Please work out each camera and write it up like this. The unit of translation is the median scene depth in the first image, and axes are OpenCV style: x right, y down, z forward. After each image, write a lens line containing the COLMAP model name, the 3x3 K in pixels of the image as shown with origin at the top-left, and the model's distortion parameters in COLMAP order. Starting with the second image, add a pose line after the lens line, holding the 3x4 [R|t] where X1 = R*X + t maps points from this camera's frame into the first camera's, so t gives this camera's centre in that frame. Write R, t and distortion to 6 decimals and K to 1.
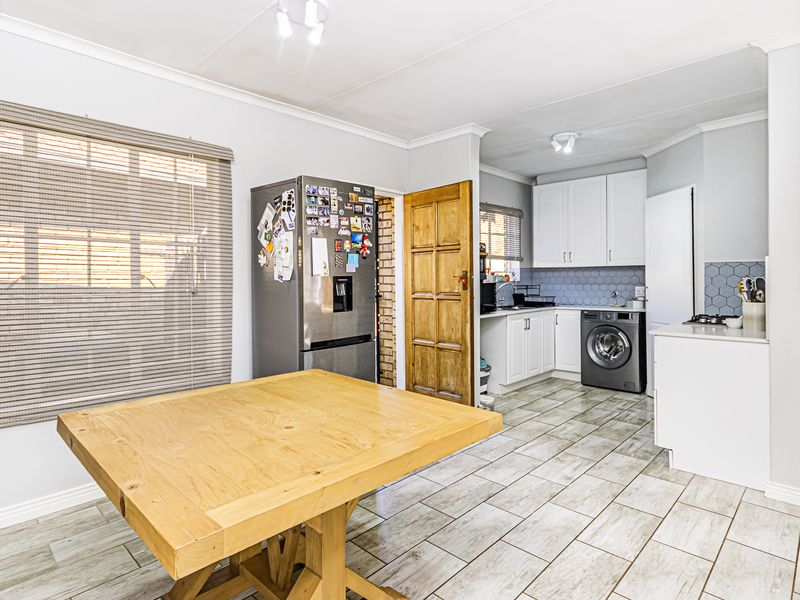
lens RADIAL K [[445.5, 0, 410.4], [0, 445.5, 279.7], [0, 0, 1]] dist [0.008240, 0.000808]
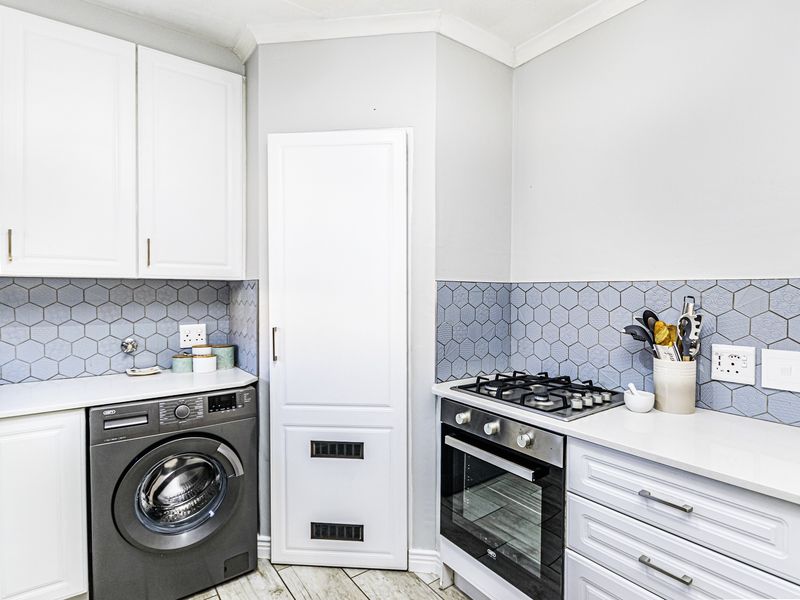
lens RADIAL K [[414.4, 0, 395.1], [0, 414.4, 303.4], [0, 0, 1]] dist [0.006362, -0.001032]
pose [[0.186064, -0.017815, 0.982376, 0.130618], [0.000298, 0.999837, 0.018076, -0.016326], [-0.982538, -0.003070, 0.186039, 0.762719]]
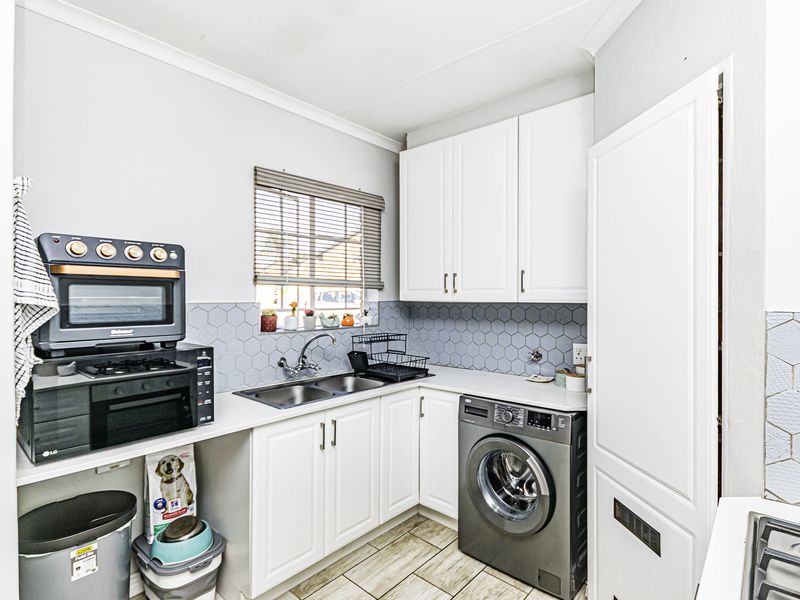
lens RADIAL K [[414.4, 0, 426.7], [0, 414.4, 304.5], [0, 0, 1]] dist [0.006362, -0.001032]
pose [[0.997510, 0.010754, 0.069707, 0.332592], [-0.011453, 0.999888, 0.009626, -0.034289], [-0.069595, -0.010401, 0.997521, 0.592453]]
